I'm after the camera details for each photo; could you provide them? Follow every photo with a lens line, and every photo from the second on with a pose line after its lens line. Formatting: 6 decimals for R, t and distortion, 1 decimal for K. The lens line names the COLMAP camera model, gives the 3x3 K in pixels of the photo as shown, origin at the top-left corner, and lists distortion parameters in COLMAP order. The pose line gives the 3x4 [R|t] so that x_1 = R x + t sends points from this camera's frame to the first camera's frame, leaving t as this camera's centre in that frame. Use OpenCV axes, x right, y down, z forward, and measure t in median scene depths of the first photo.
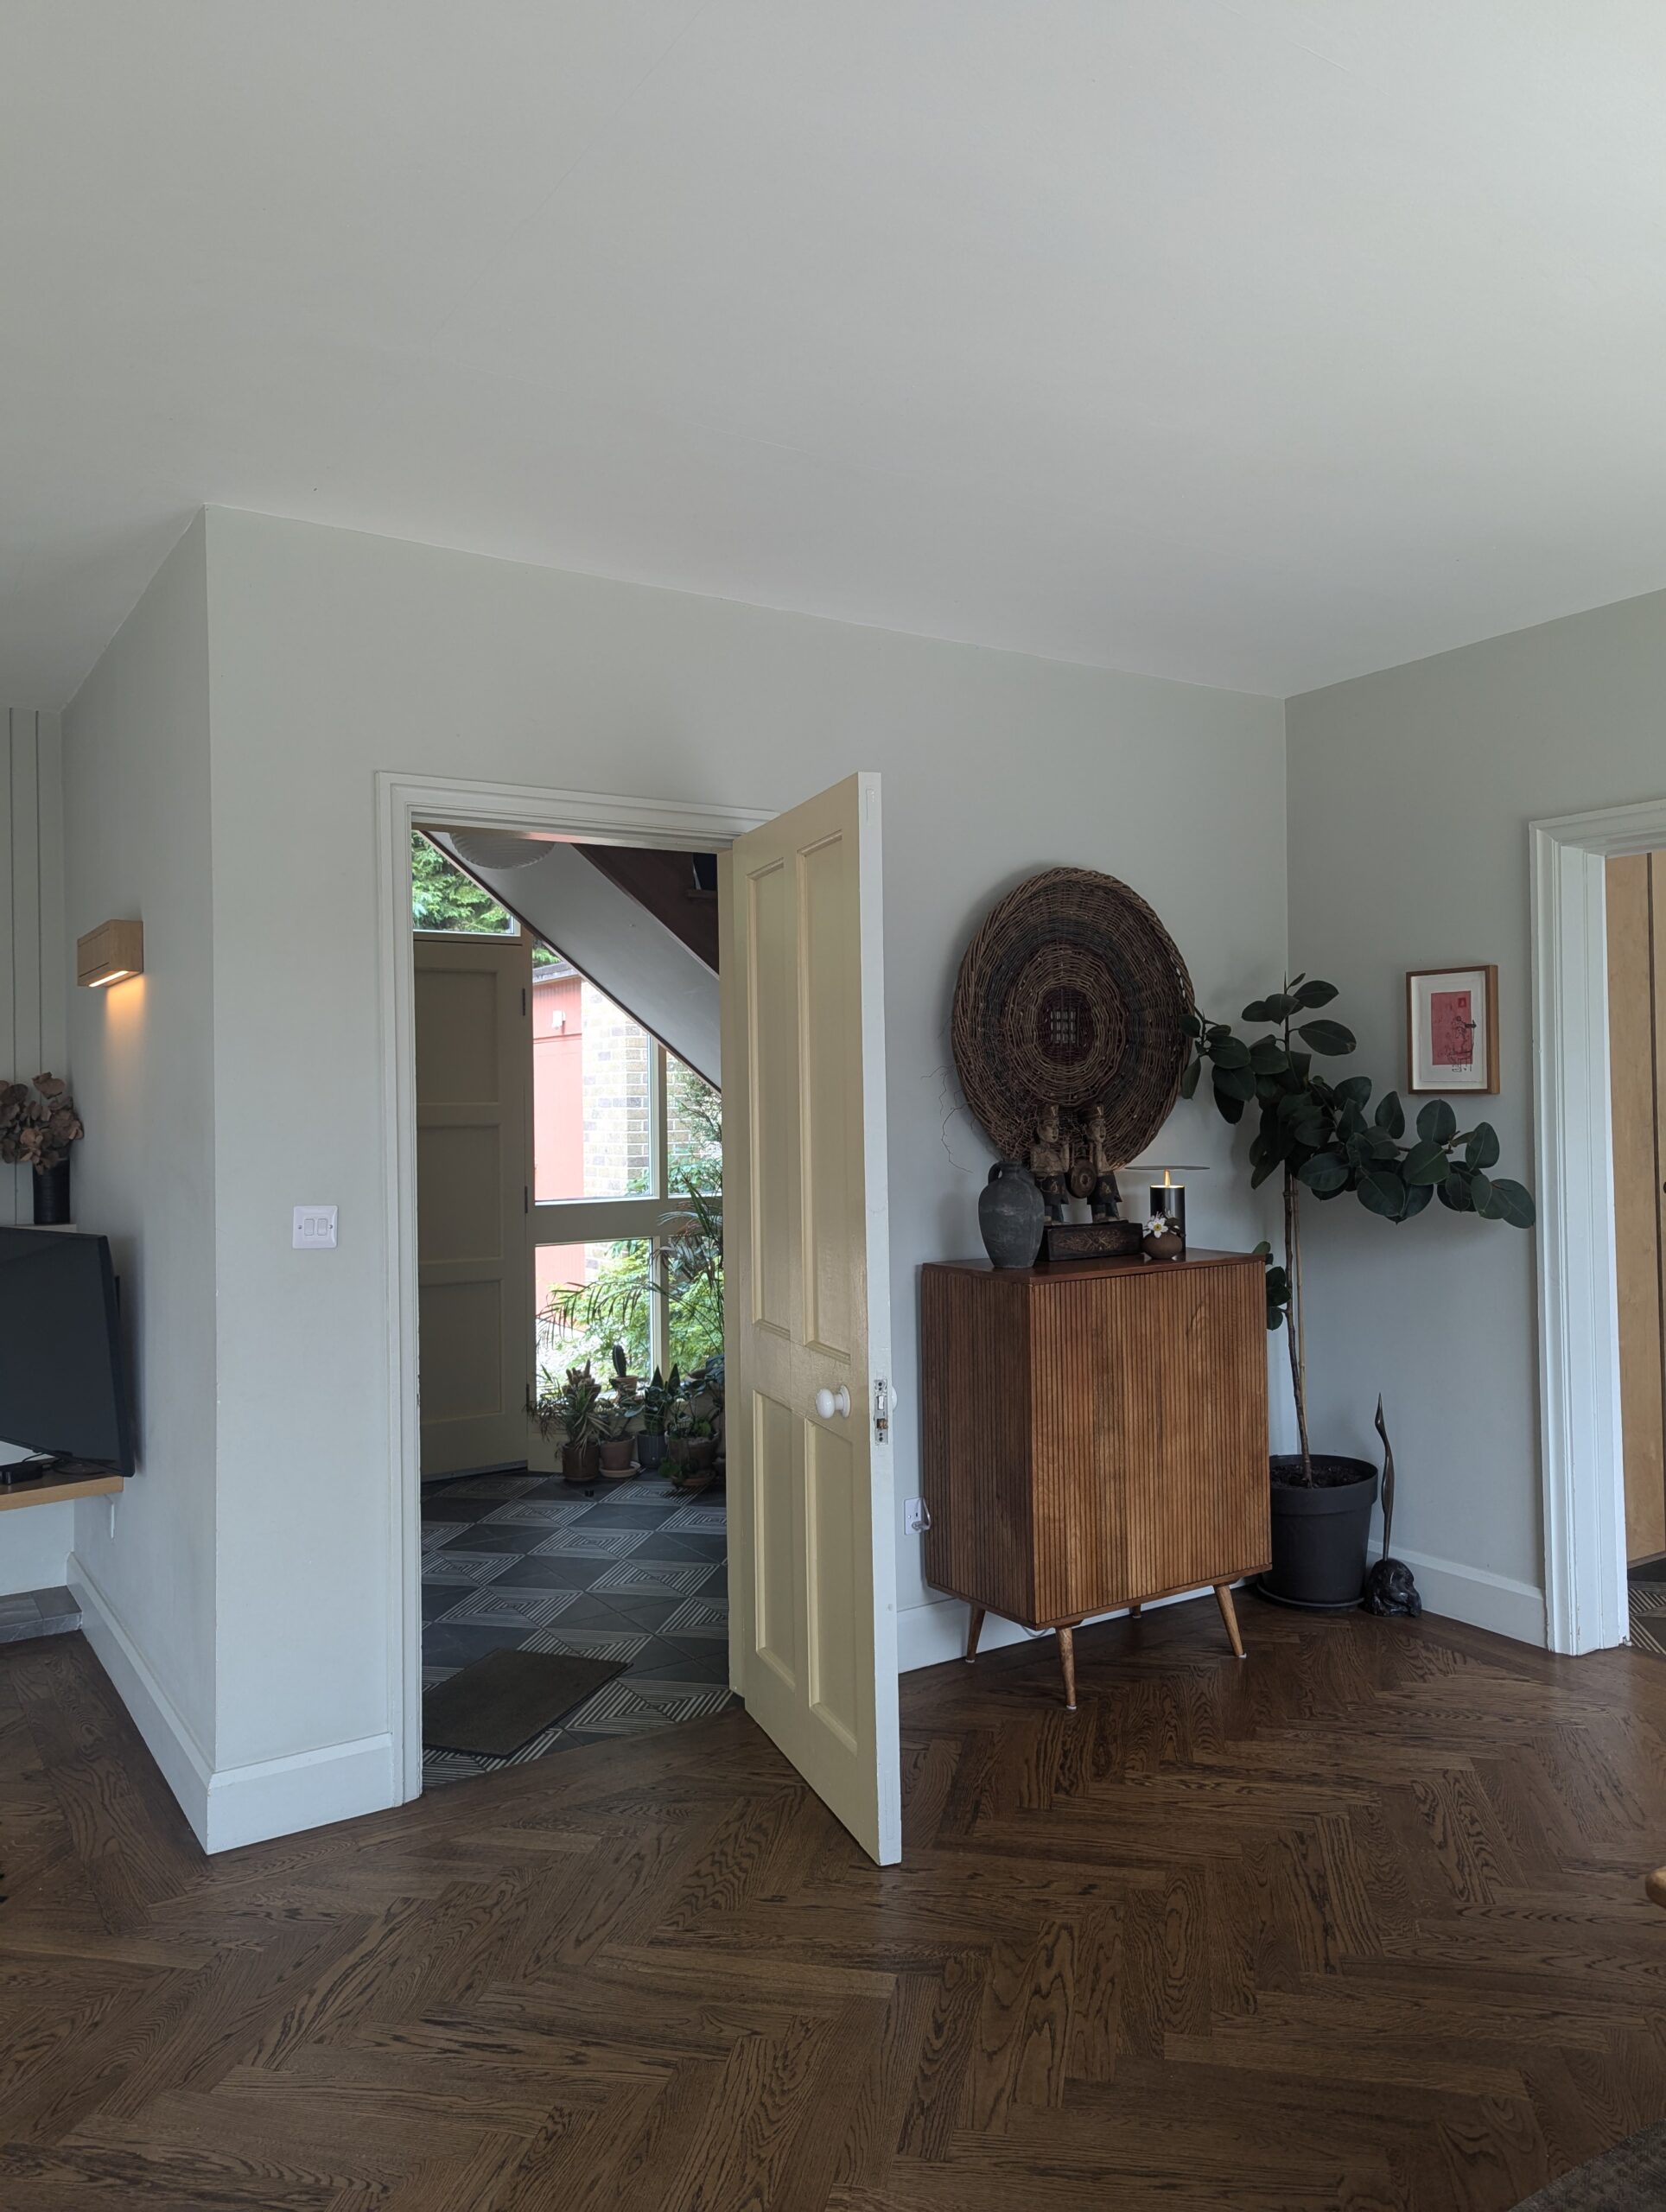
lens RADIAL K [[1580.8, 0, 829.8], [0, 1580.8, 1094.1], [0, 0, 1]] dist [0.043394, -0.015673]
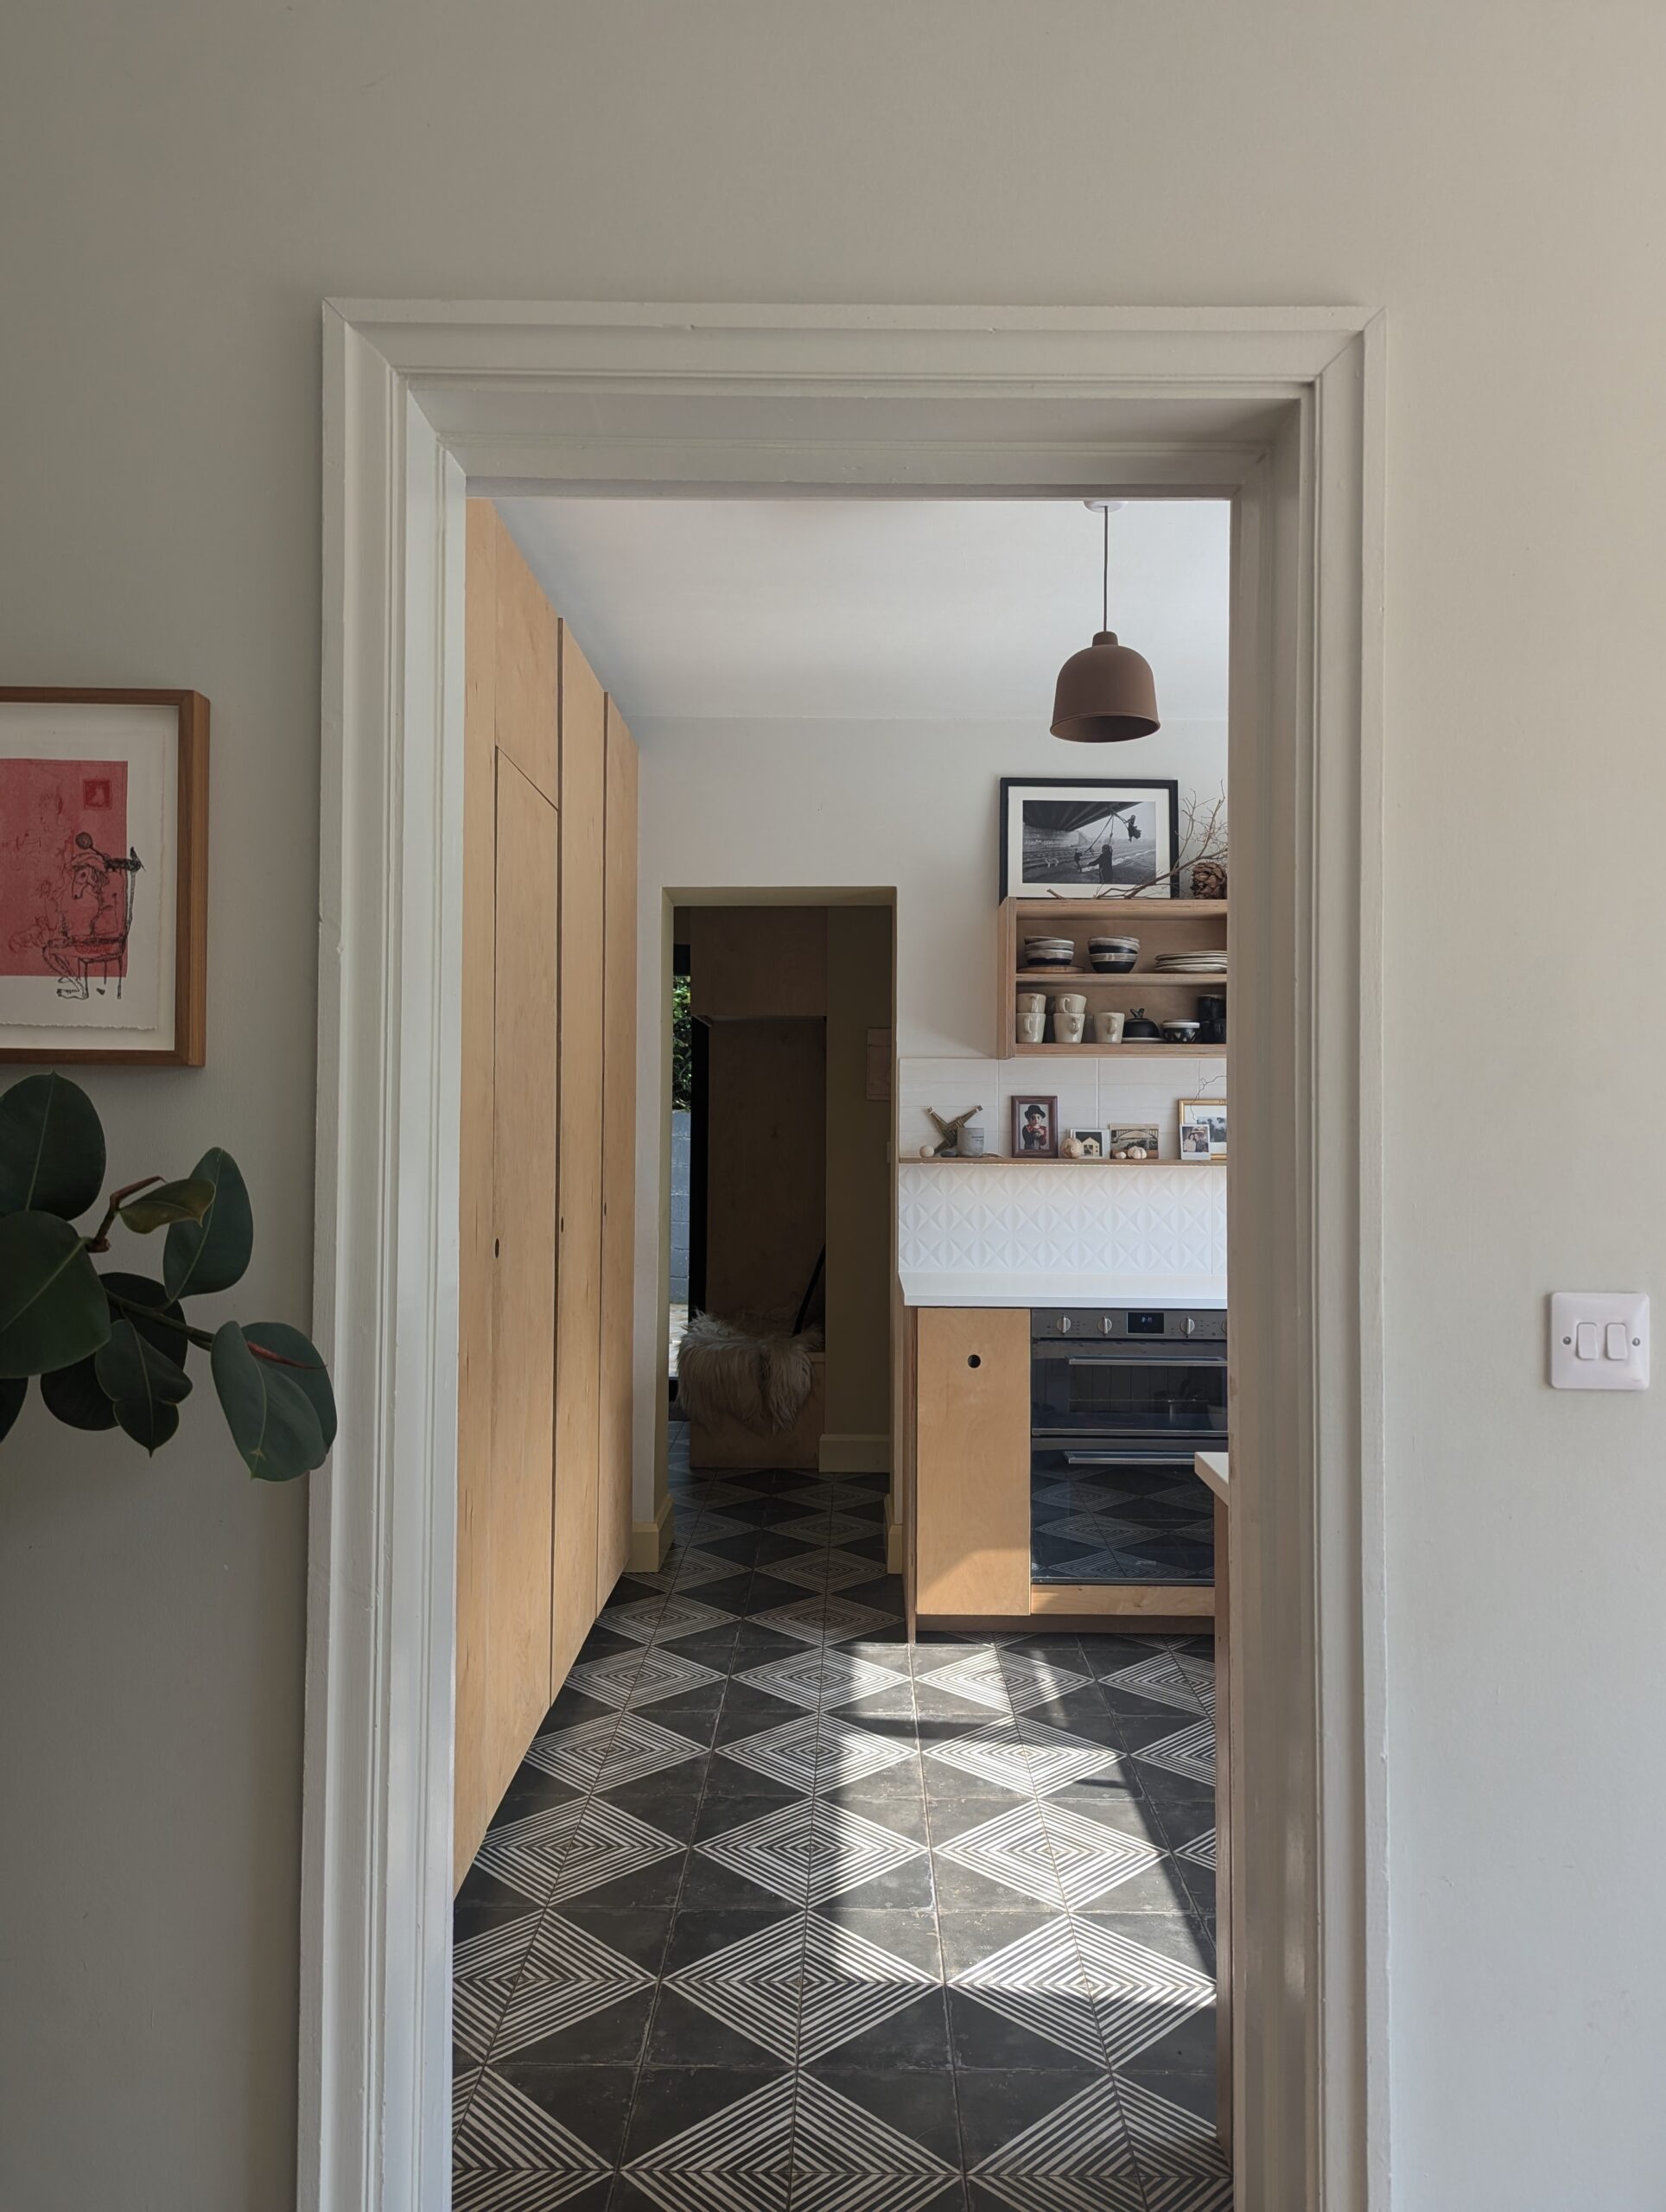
lens RADIAL K [[1580.8, 0, 836.3], [0, 1580.8, 1104.6], [0, 0, 1]] dist [0.043394, -0.015673]
pose [[0.551752, 0.031602, 0.833409, 0.212116], [-0.026402, 0.999443, -0.020419, 0.011939], [-0.833590, -0.010737, 0.552279, 0.711743]]
